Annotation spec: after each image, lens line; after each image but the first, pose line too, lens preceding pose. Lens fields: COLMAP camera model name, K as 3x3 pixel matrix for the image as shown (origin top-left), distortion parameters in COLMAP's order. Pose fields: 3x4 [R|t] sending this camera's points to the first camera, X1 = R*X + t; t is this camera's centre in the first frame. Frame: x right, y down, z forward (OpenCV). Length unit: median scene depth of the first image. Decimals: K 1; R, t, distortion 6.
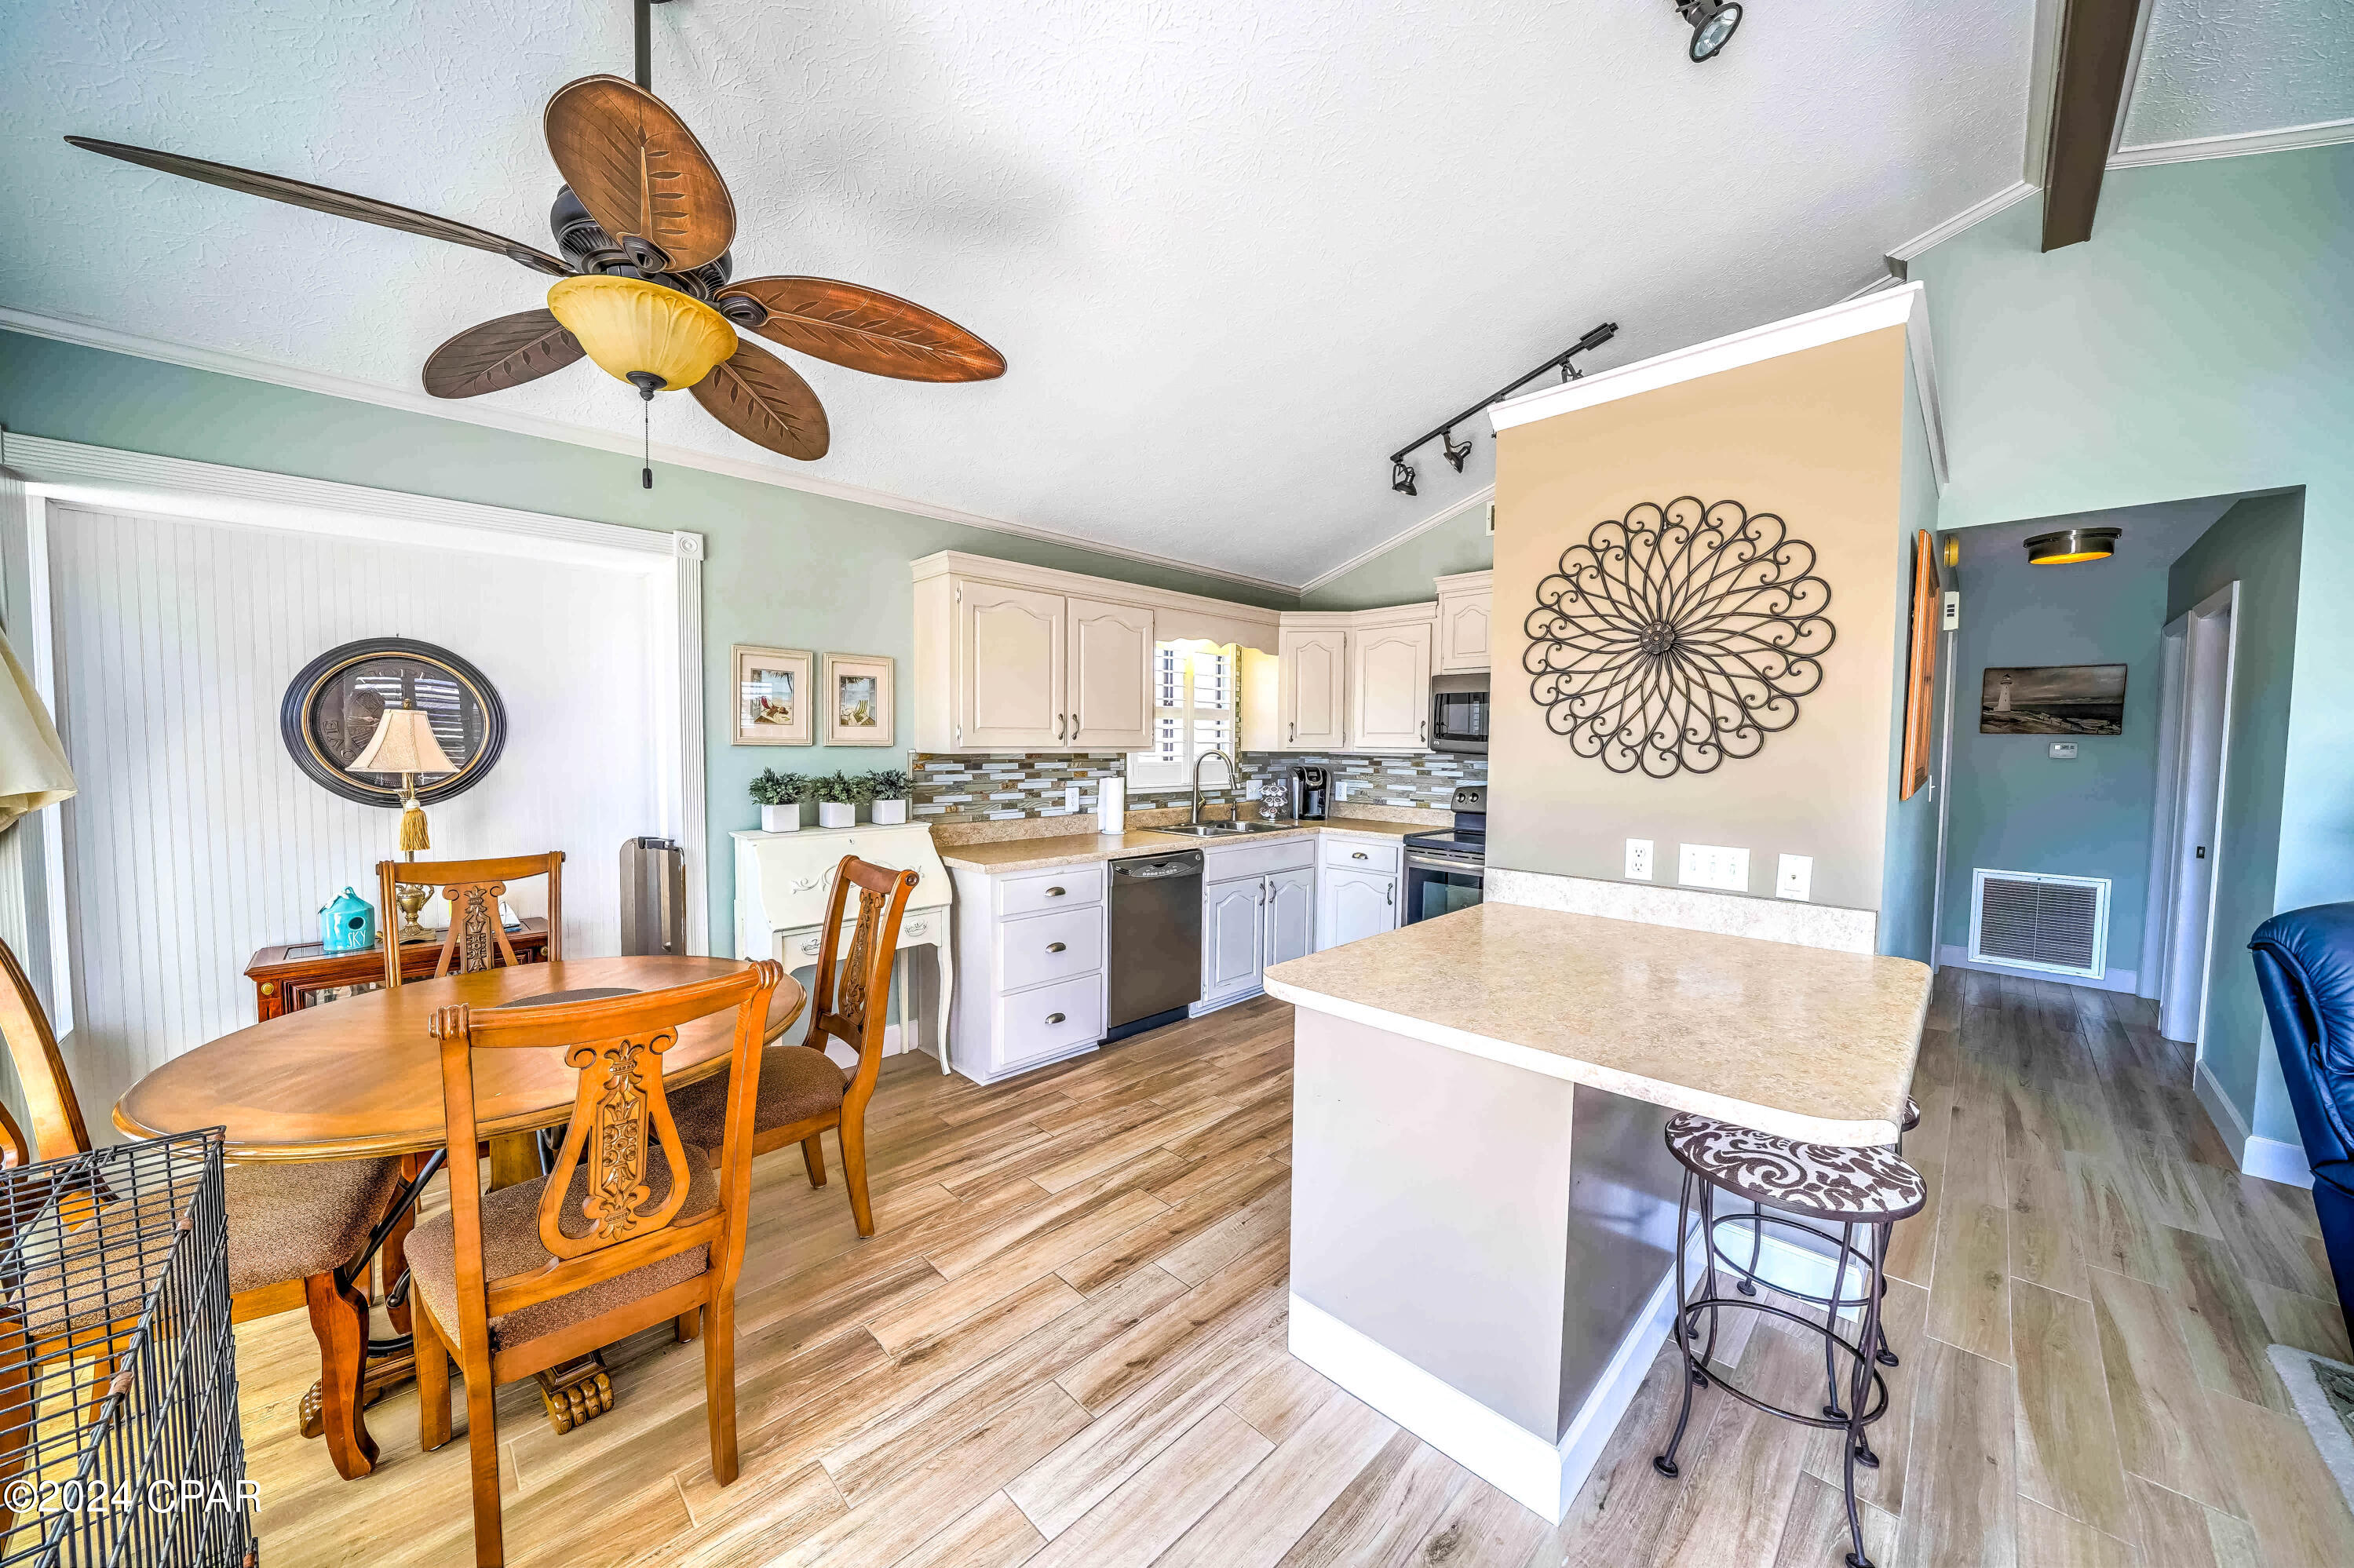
lens RADIAL K [[821.0, 0, 1165.3], [0, 821.0, 784.3], [0, 0, 1]] dist [-0.023934, 0.001692]
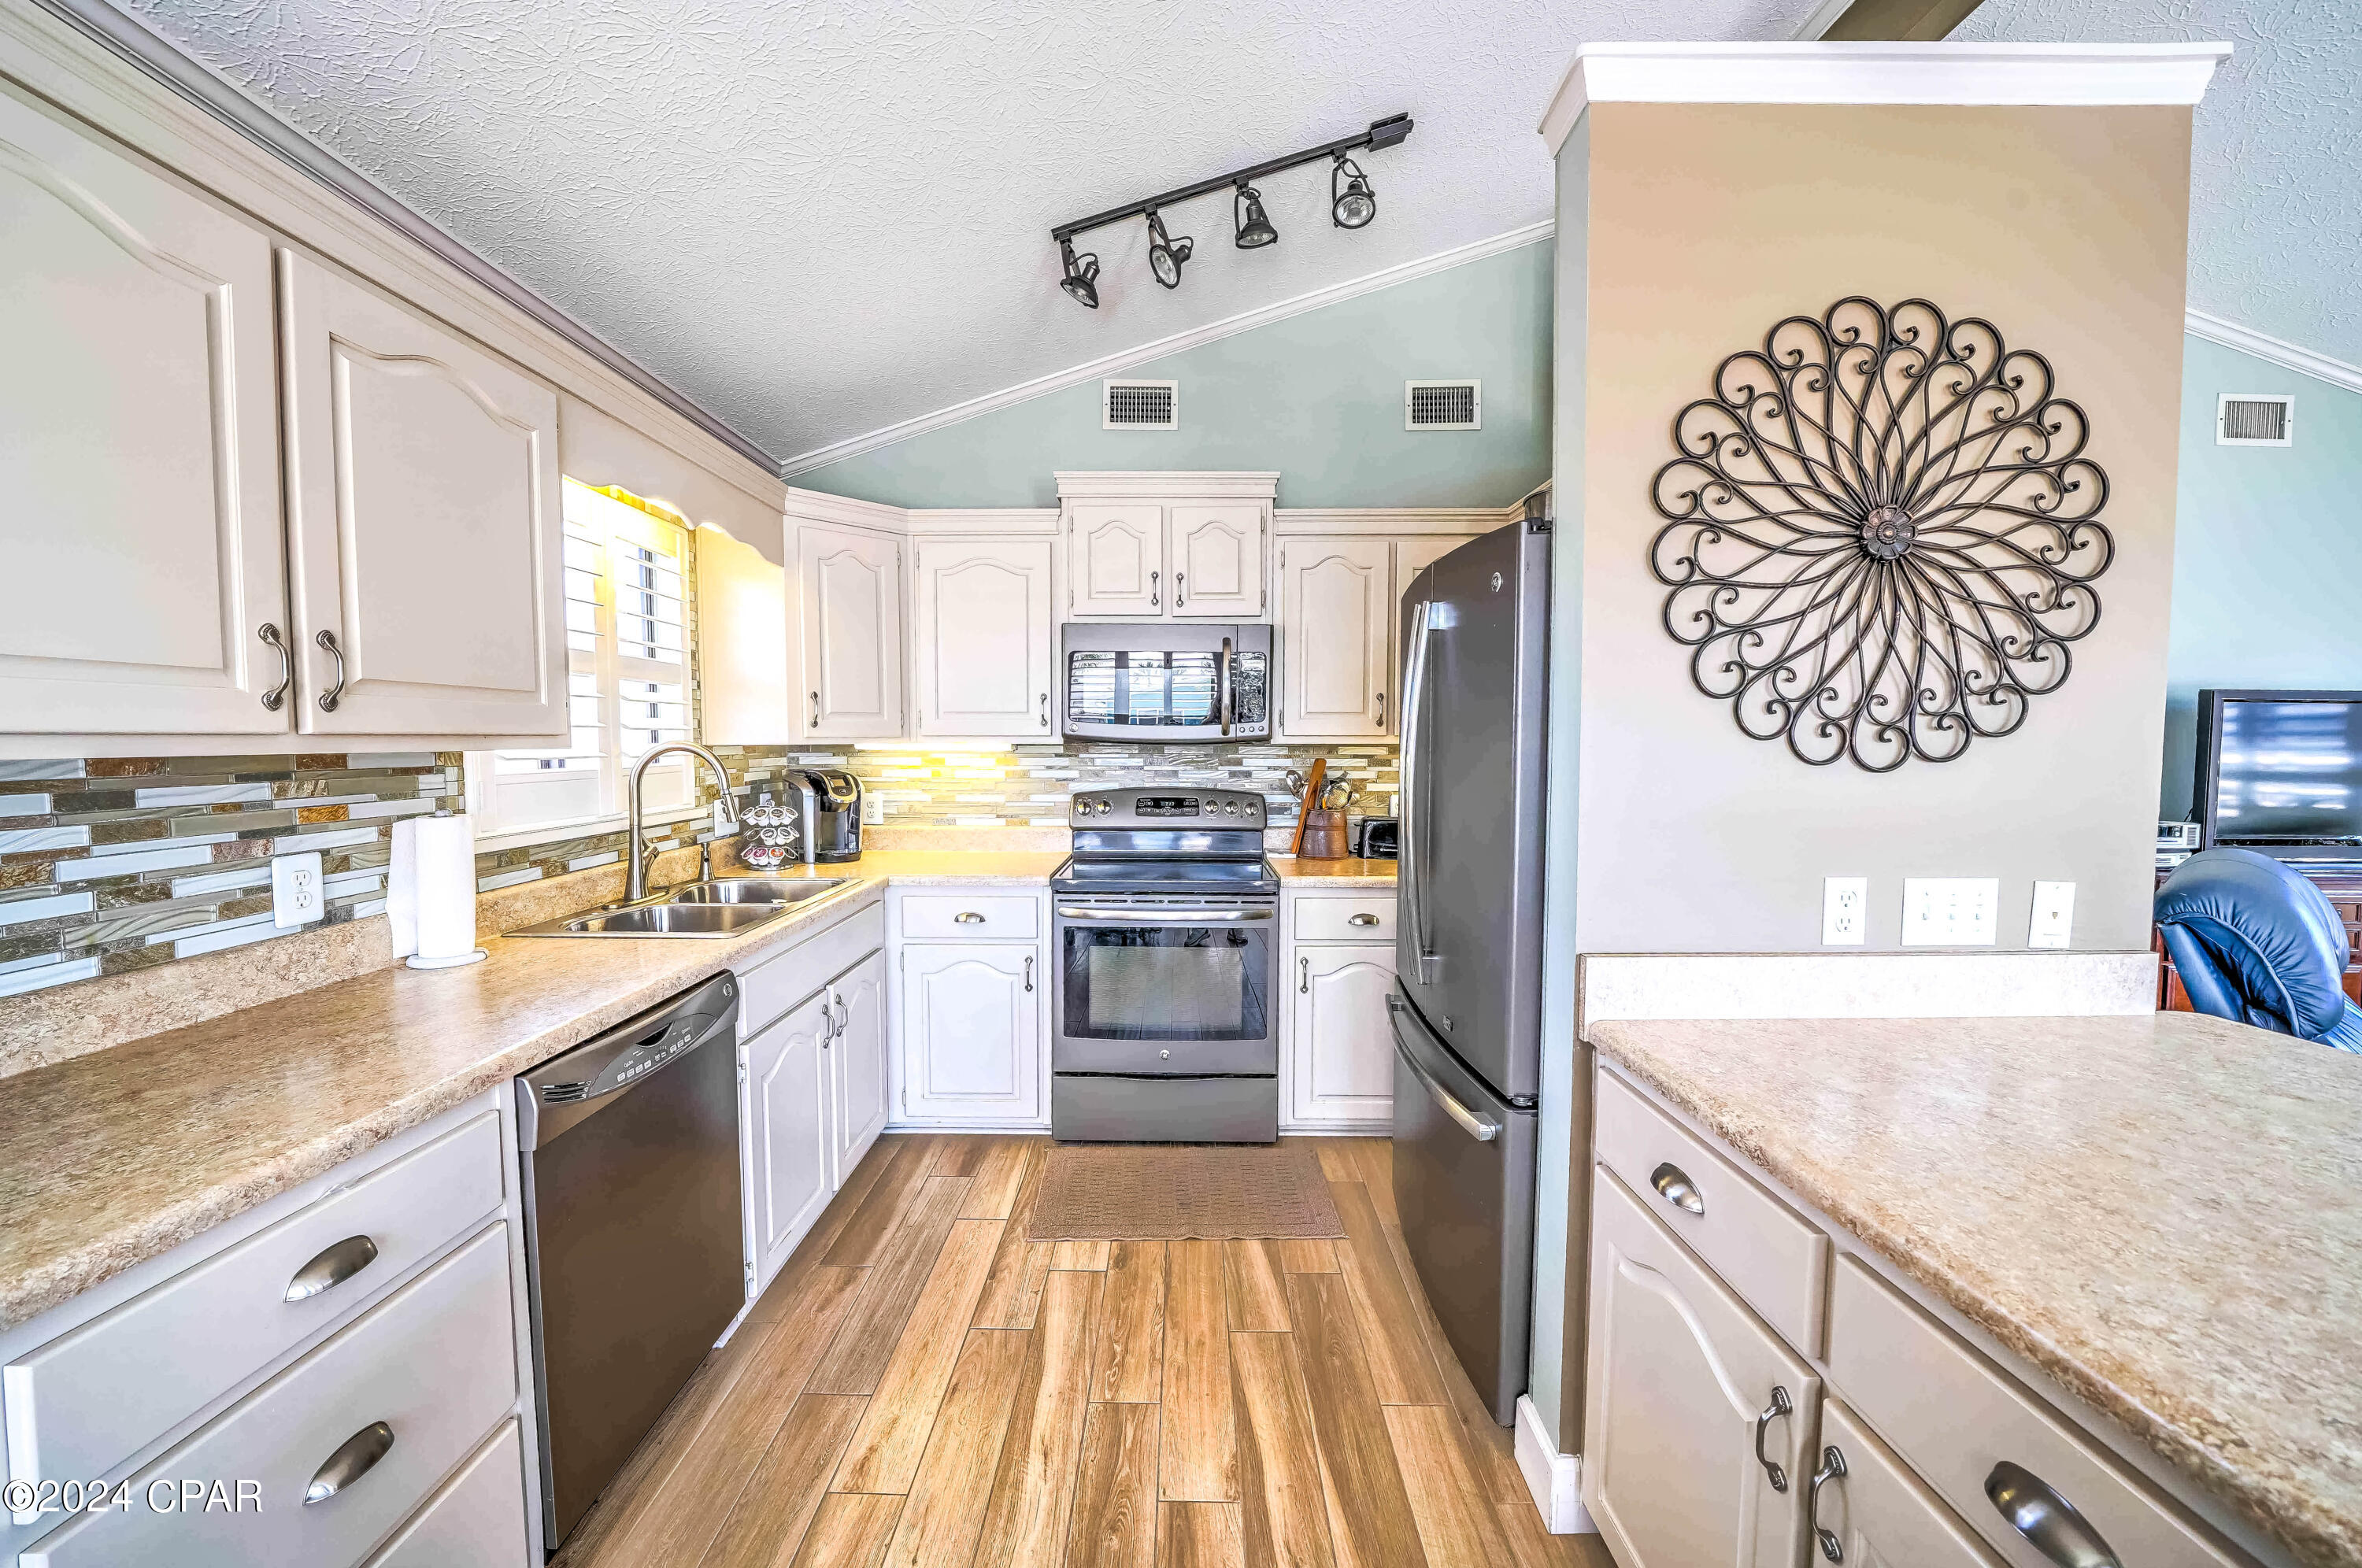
lens RADIAL K [[859.5, 0, 1172.2], [0, 859.5, 787.3], [0, 0, 1]] dist [-0.025680, 0.002285]
pose [[0.705525, -0.047051, 0.707122, -0.147102], [0.041779, 0.998820, 0.024776, -0.025638], [-0.707453, 0.012063, 0.706658, 0.712253]]
